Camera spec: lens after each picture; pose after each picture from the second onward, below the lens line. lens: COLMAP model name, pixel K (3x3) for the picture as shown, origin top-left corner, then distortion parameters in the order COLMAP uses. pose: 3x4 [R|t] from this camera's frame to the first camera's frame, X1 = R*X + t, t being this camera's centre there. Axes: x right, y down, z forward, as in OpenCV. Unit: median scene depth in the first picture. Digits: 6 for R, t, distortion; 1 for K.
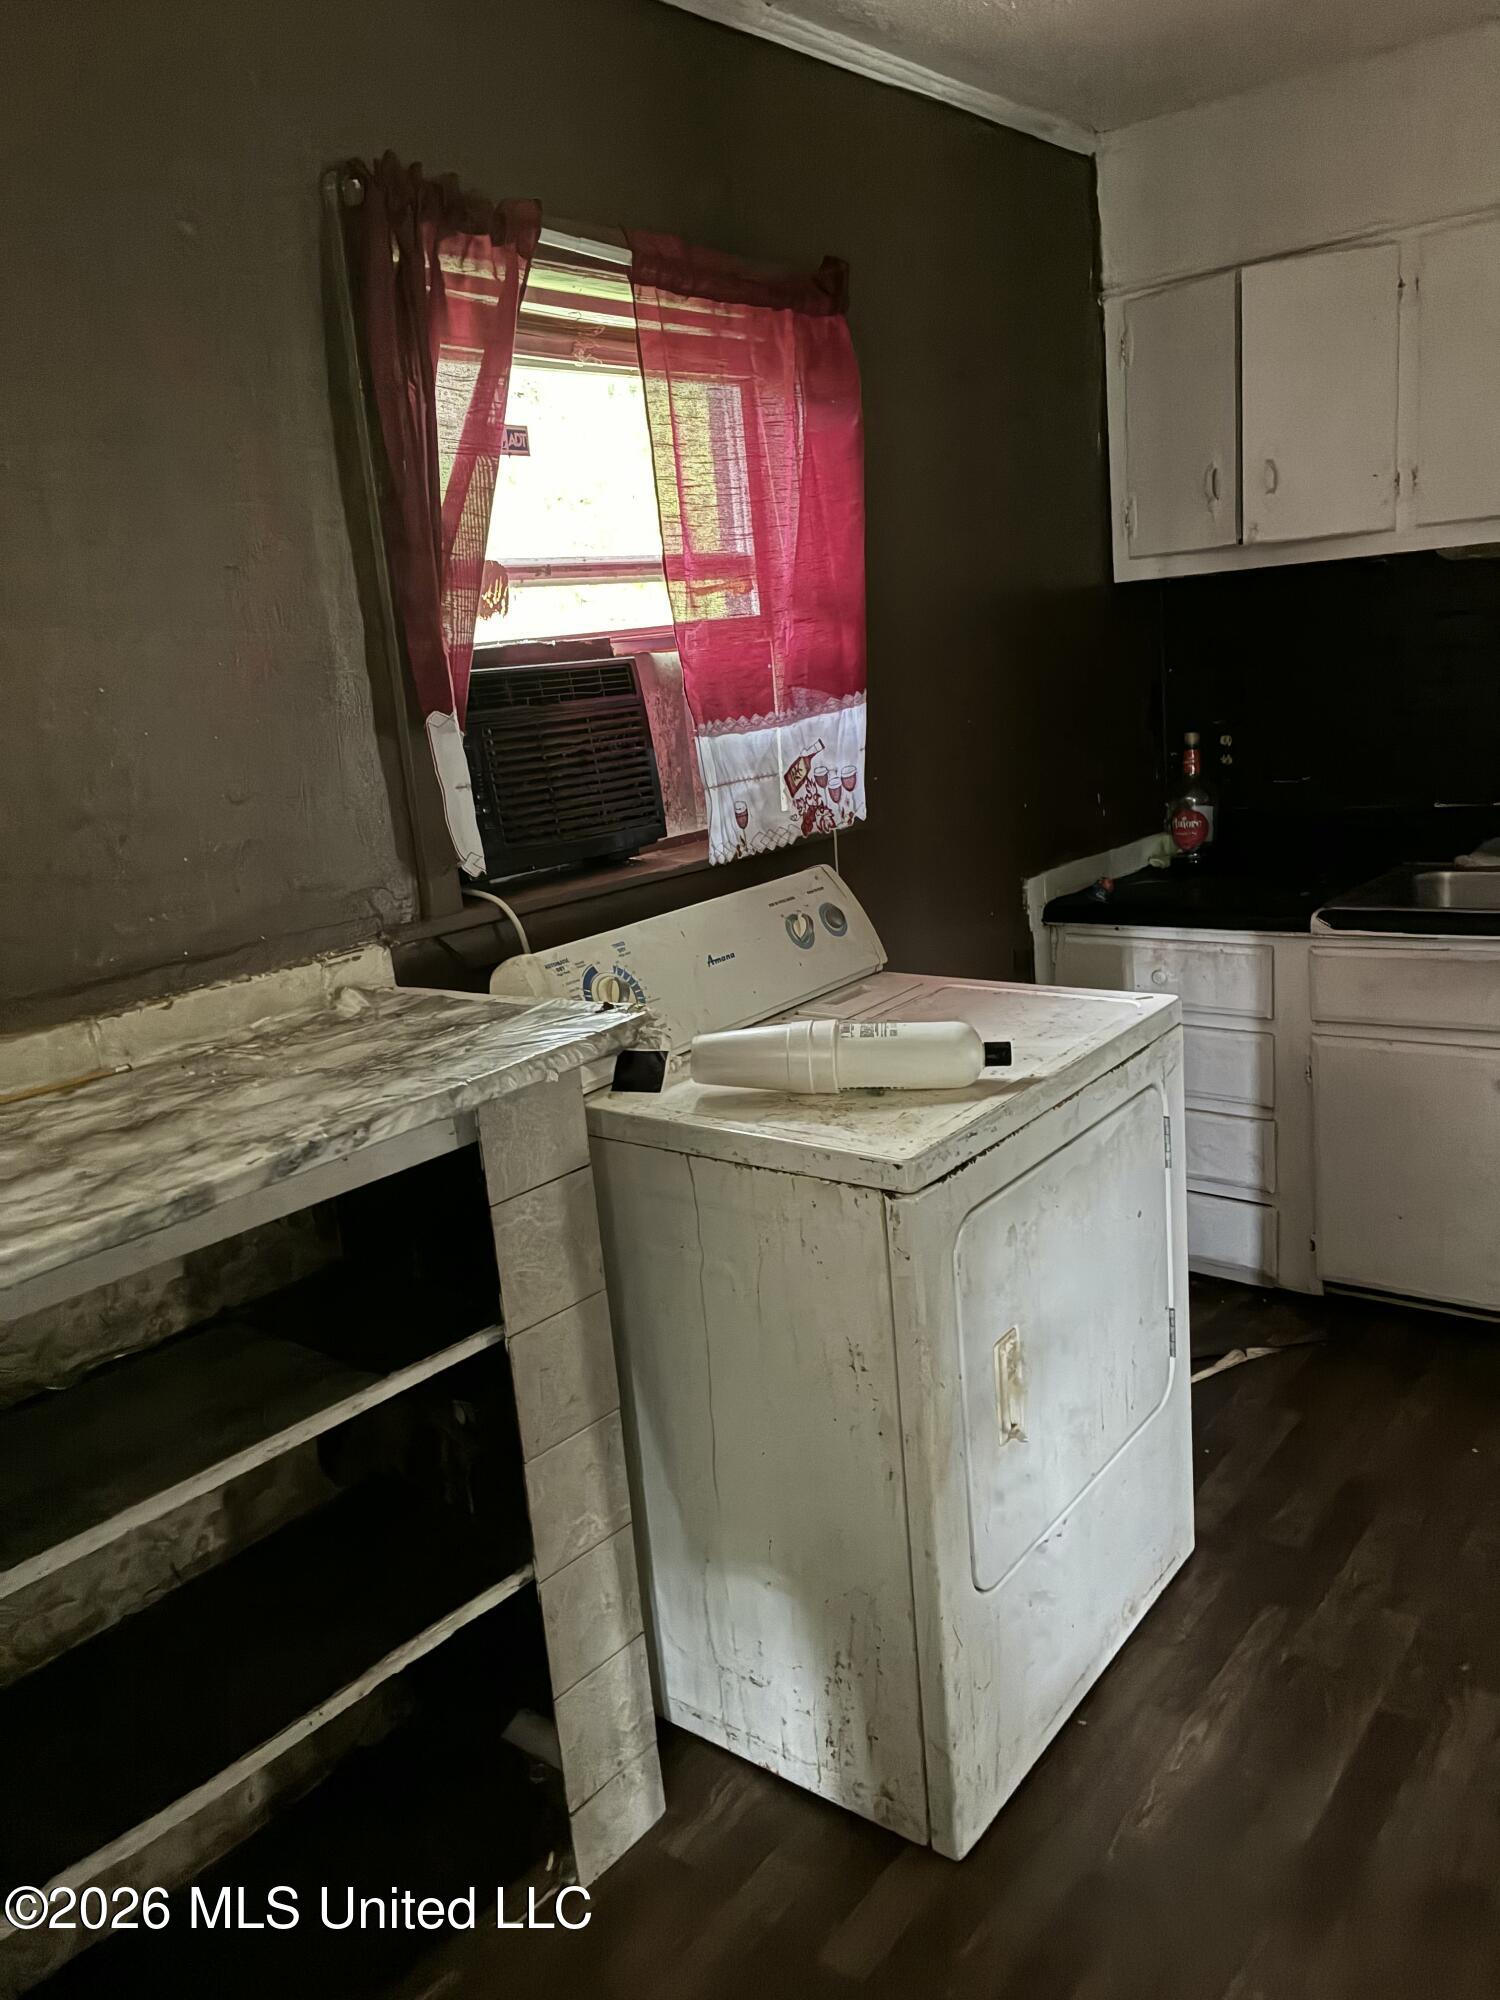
lens RADIAL K [[1519.9, 0, 750.0], [0, 1519.9, 1000.0], [0, 0, 1]] dist [0.051470, -0.055211]
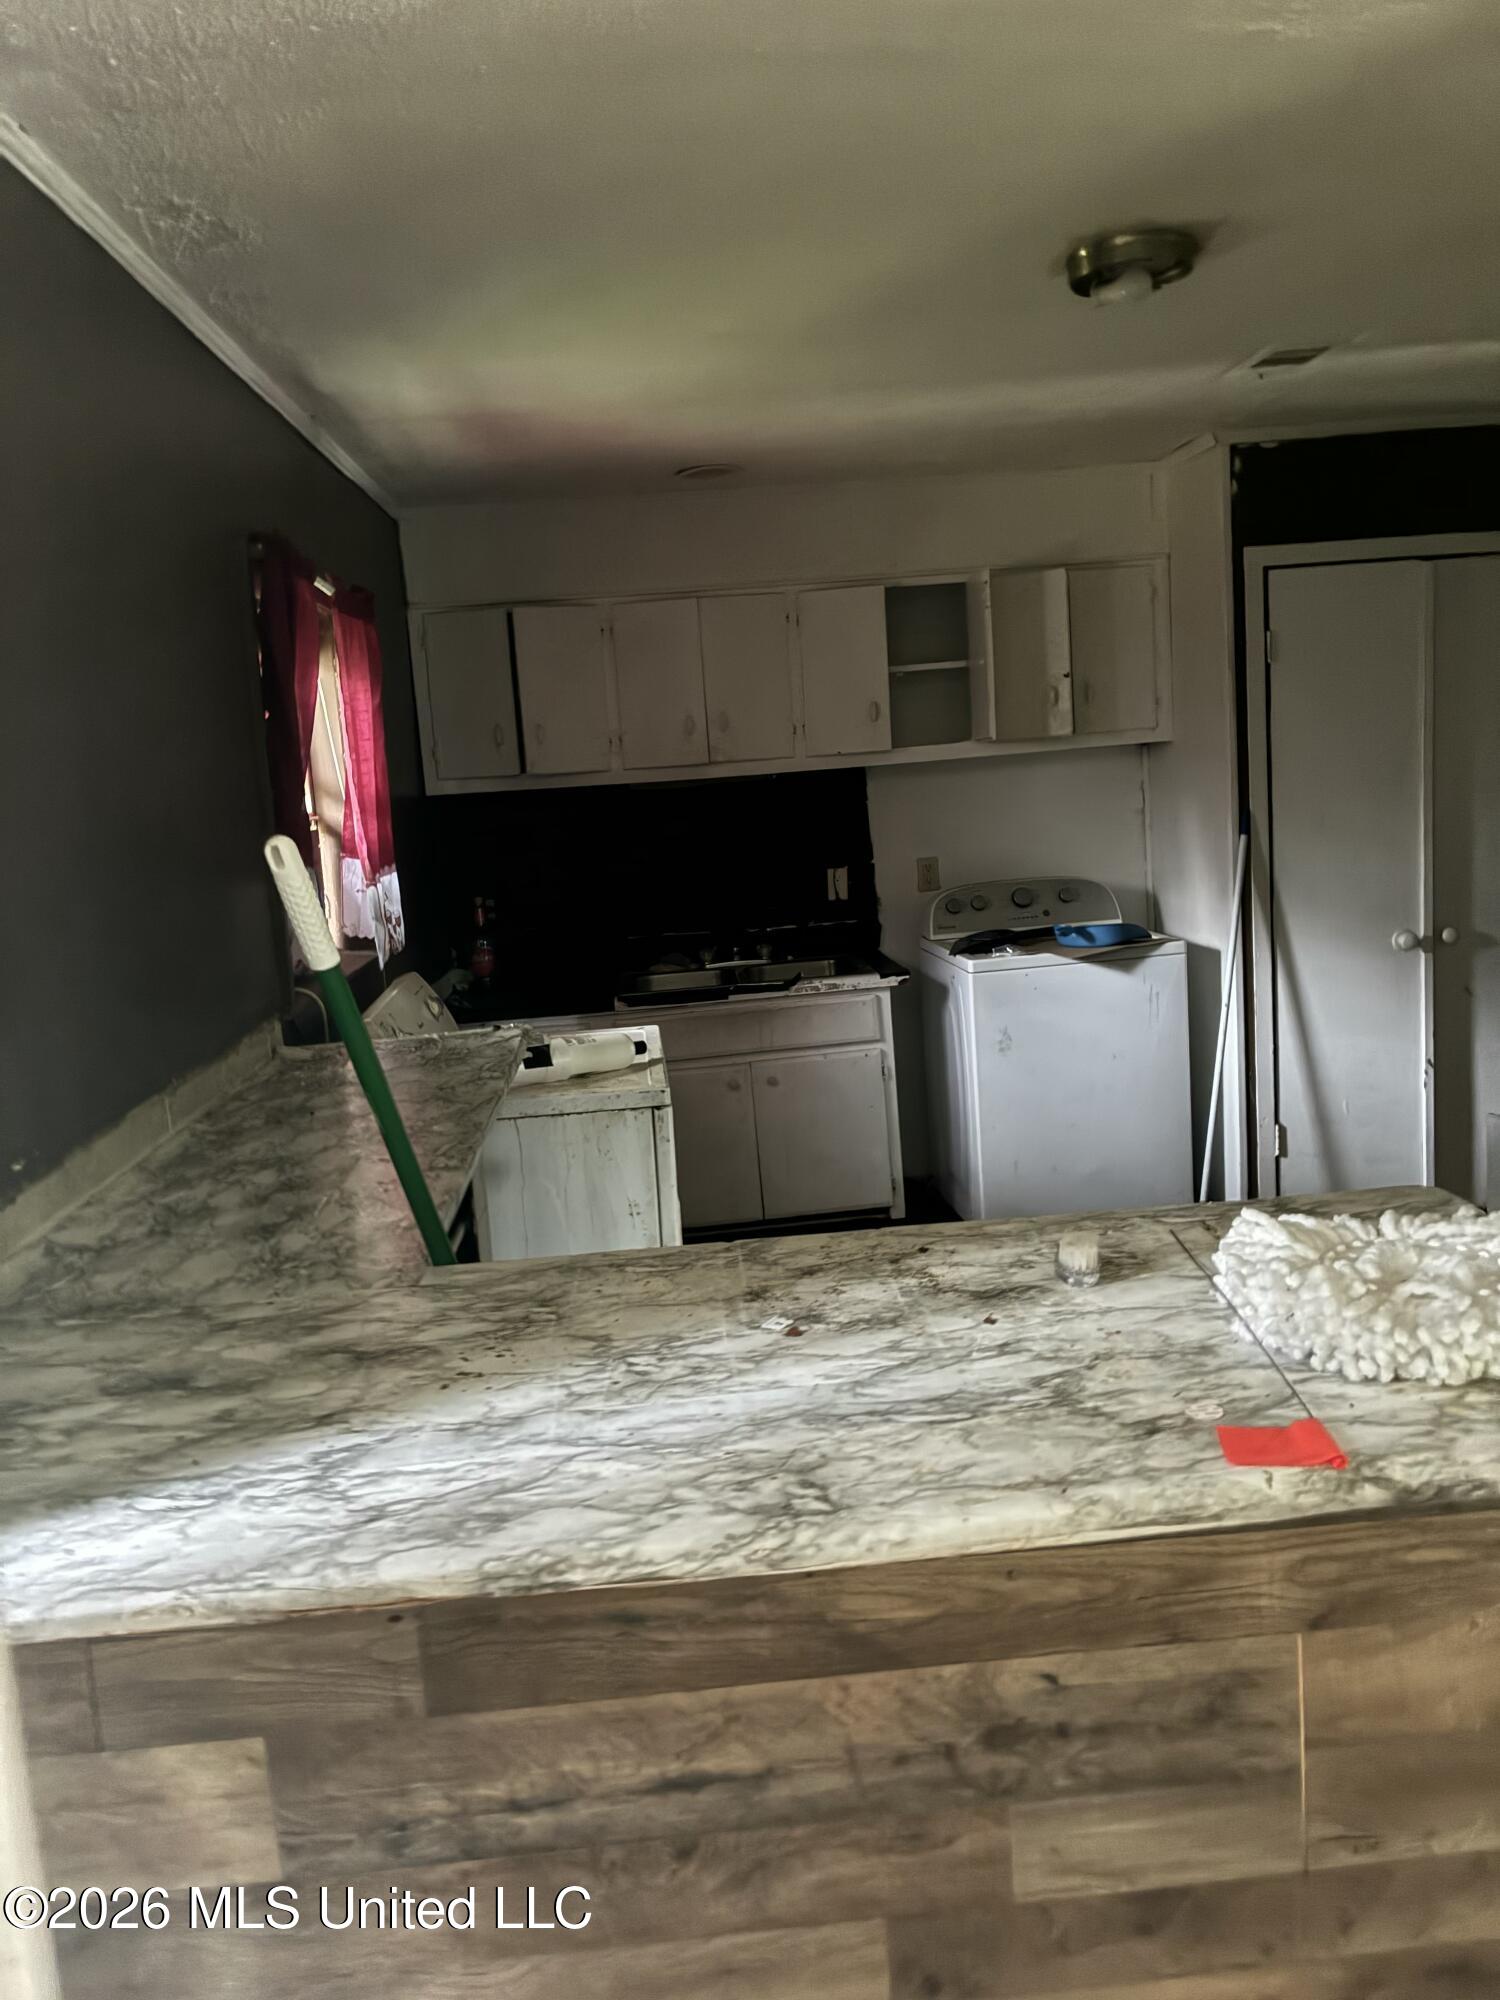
lens RADIAL K [[1519.9, 0, 750.0], [0, 1519.9, 1000.0], [0, 0, 1]] dist [0.051470, -0.055211]
pose [[0.736102, -0.066441, 0.673602, -0.597138], [0.156962, 0.984799, -0.074389, 0.084261], [-0.658420, 0.160488, 0.735342, -0.269177]]
